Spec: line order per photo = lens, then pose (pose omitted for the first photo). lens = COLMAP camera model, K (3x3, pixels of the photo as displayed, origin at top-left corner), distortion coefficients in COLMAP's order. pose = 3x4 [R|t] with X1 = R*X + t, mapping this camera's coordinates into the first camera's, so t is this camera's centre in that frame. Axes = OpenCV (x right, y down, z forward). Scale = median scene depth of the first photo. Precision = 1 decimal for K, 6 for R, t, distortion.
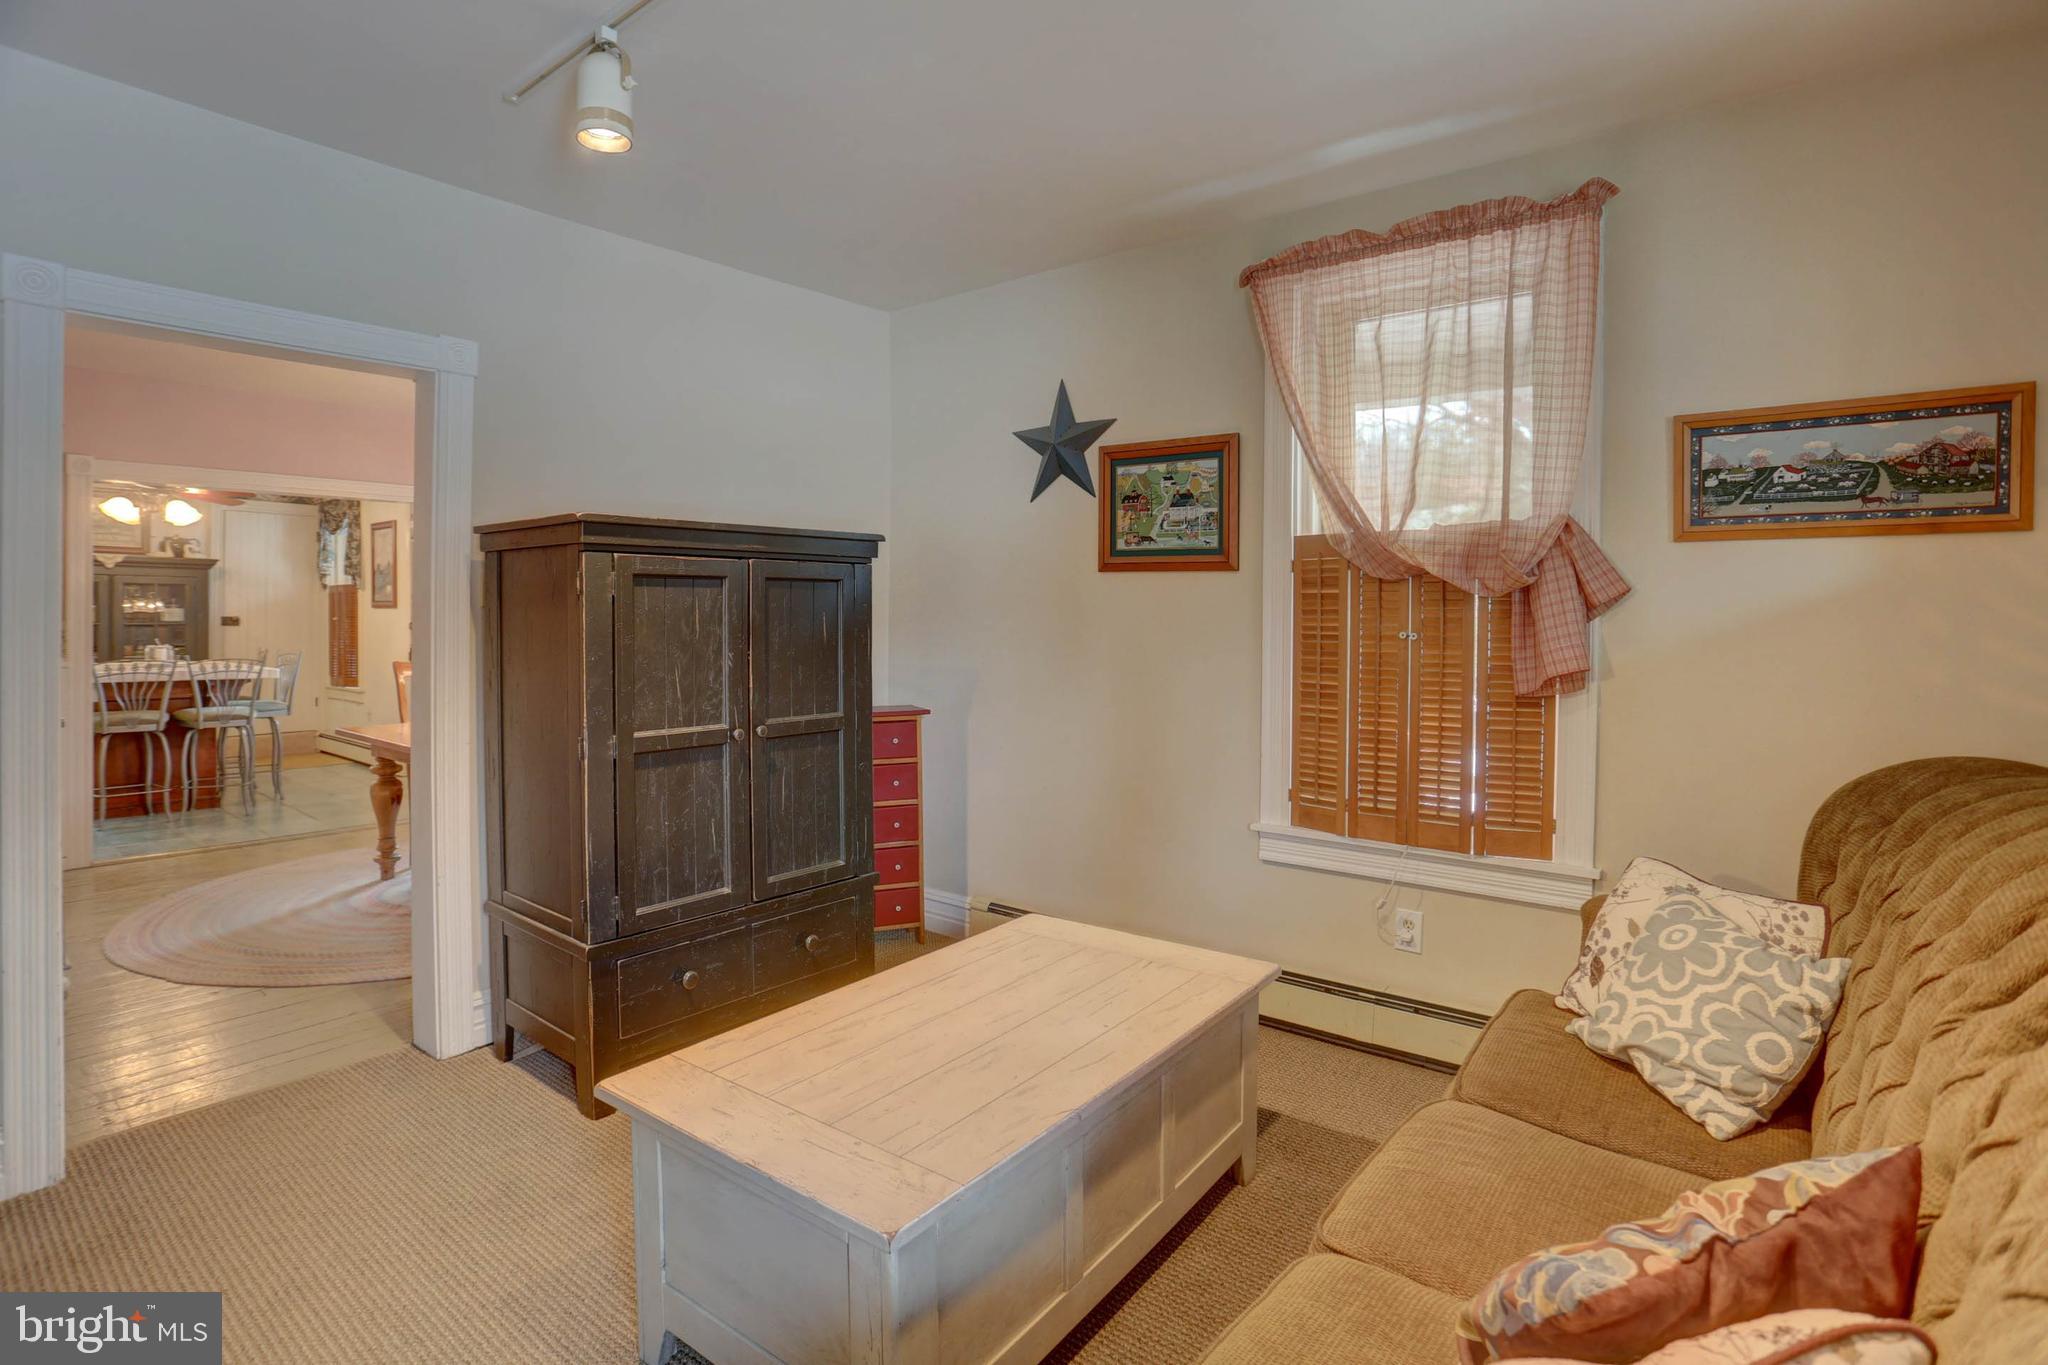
lens RADIAL K [[997.1, 0, 961.9], [0, 997.1, 618.7], [0, 0, 1]] dist [-0.036142, 0.008961]
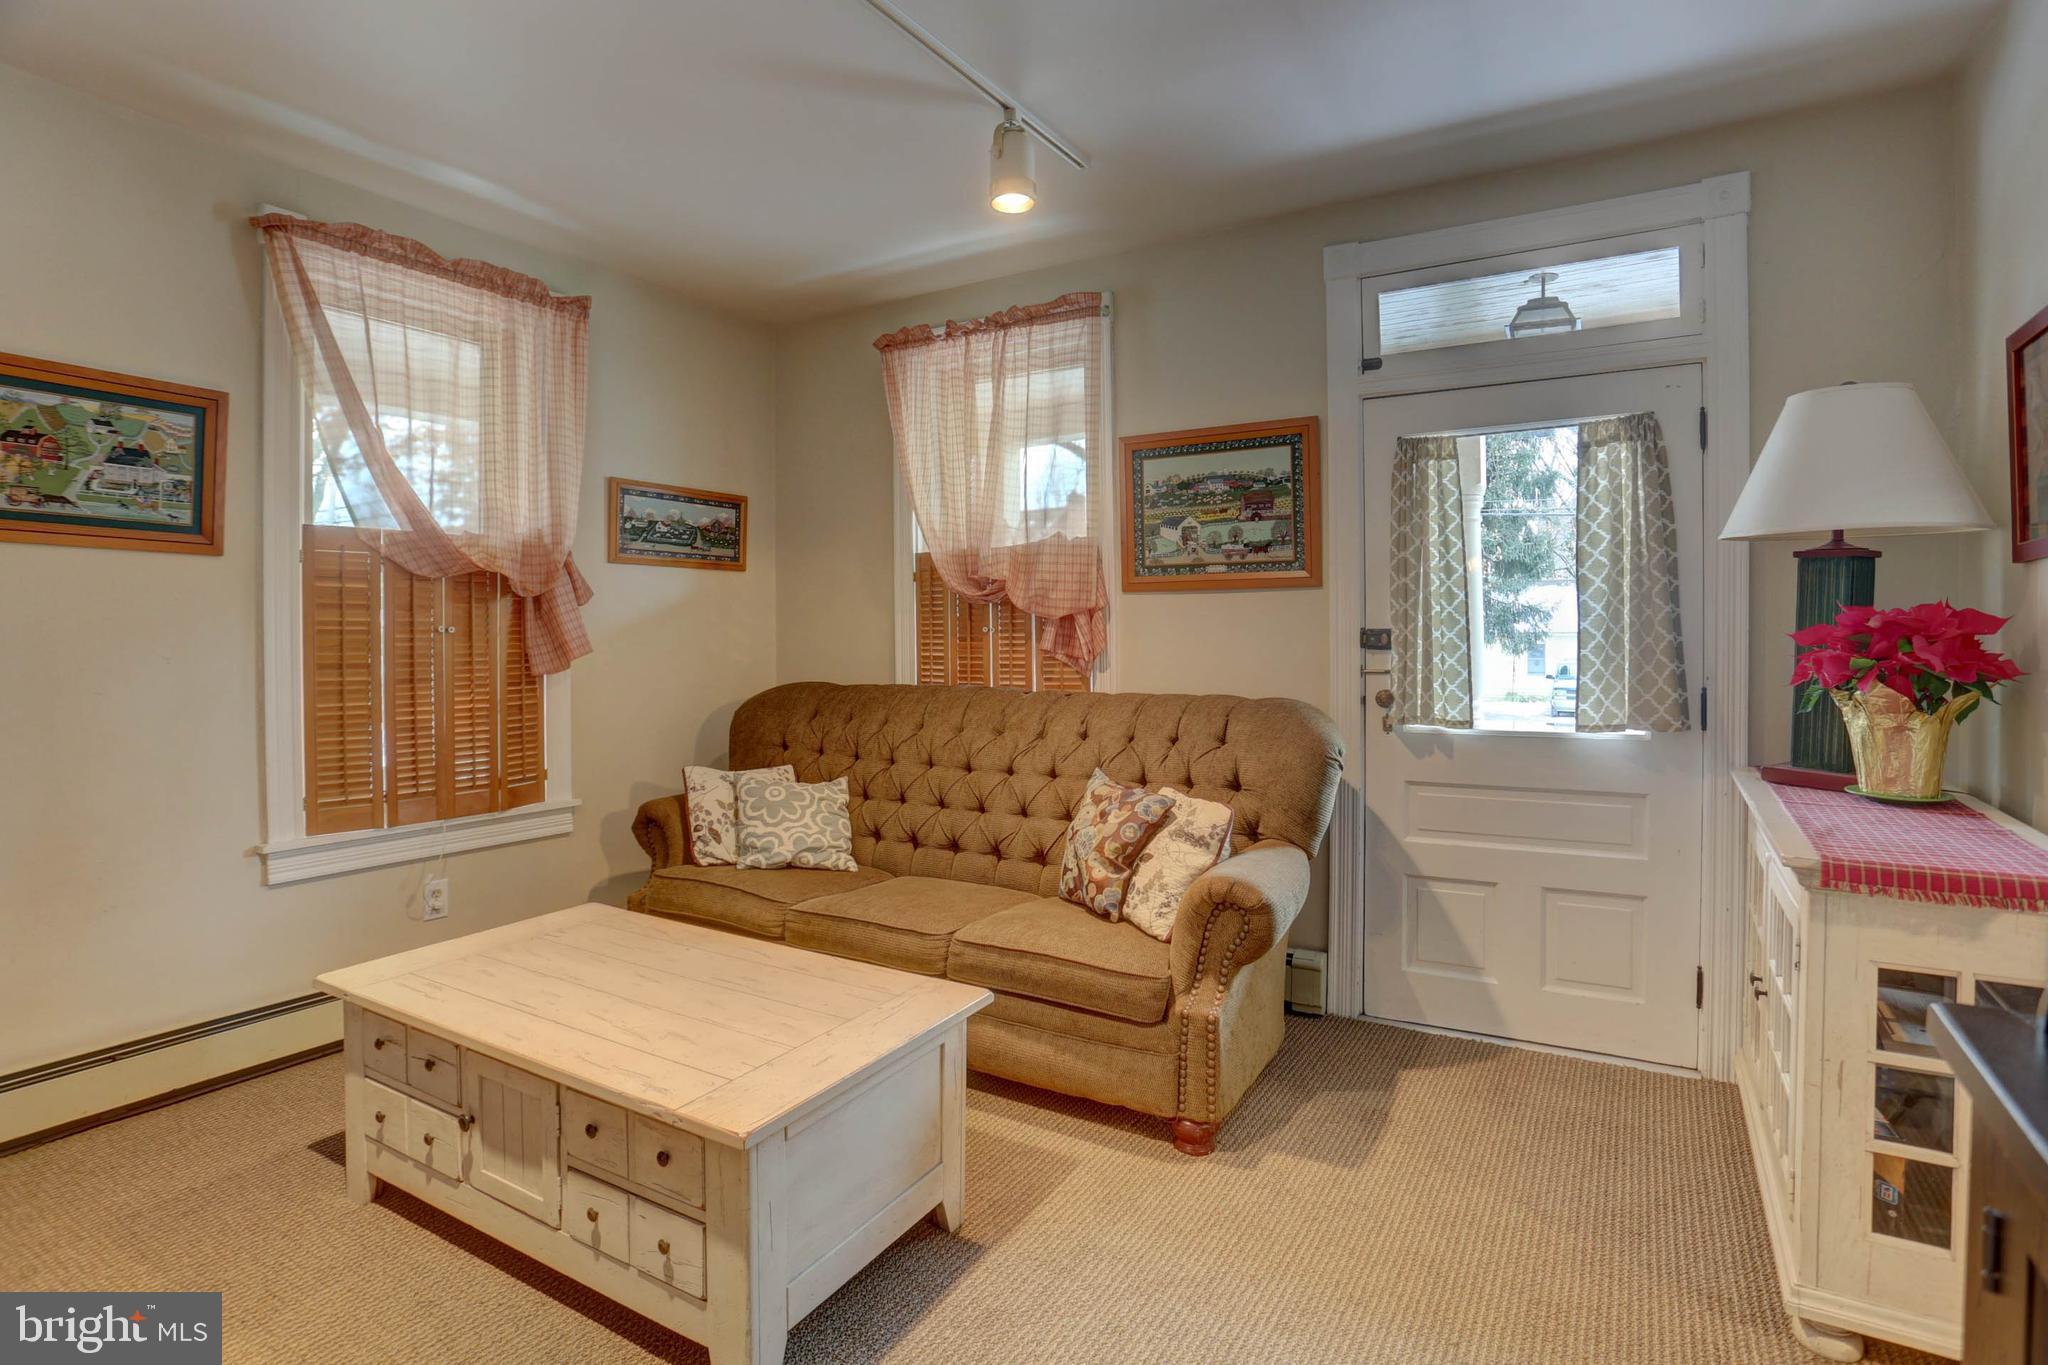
lens RADIAL K [[997.1, 0, 1031.3], [0, 997.1, 628.6], [0, 0, 1]] dist [-0.036142, 0.008961]
pose [[-0.108495, -0.004108, 0.994089, -0.723827], [0.000904, 0.999991, 0.004231, 0.012532], [-0.994097, 0.001358, -0.108490, 0.477577]]
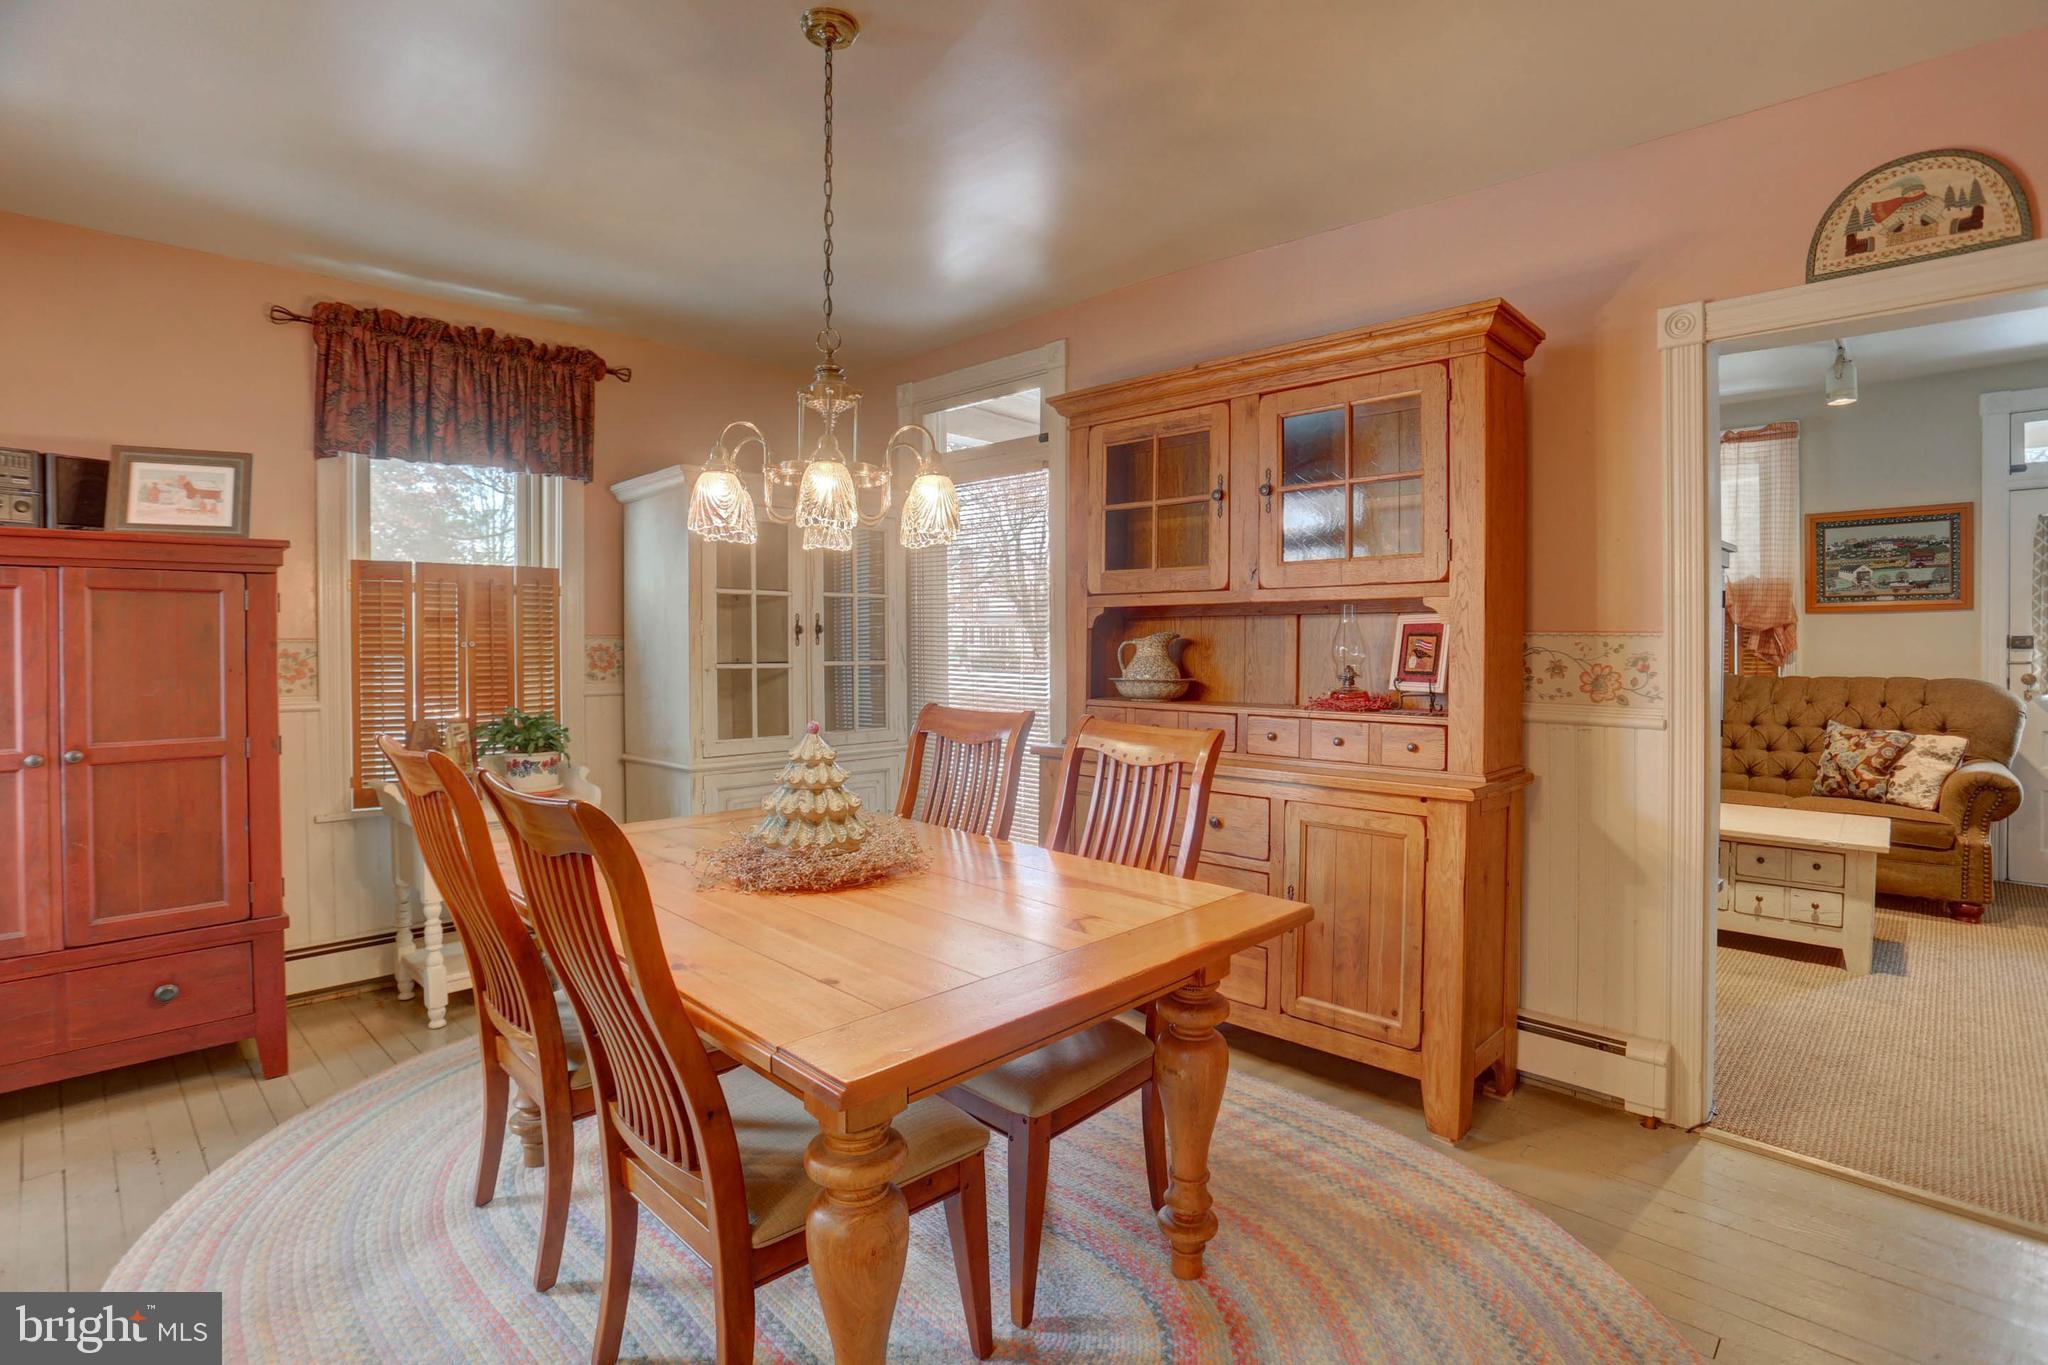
lens RADIAL K [[997.1, 0, 1036.1], [0, 997.1, 661.8], [0, 0, 1]] dist [-0.036142, 0.008961]
pose [[0.070376, -0.025347, 0.997198, -1.616355], [0.004925, 0.999674, 0.025063, 0.012238], [-0.997508, 0.003147, 0.070478, 1.745504]]
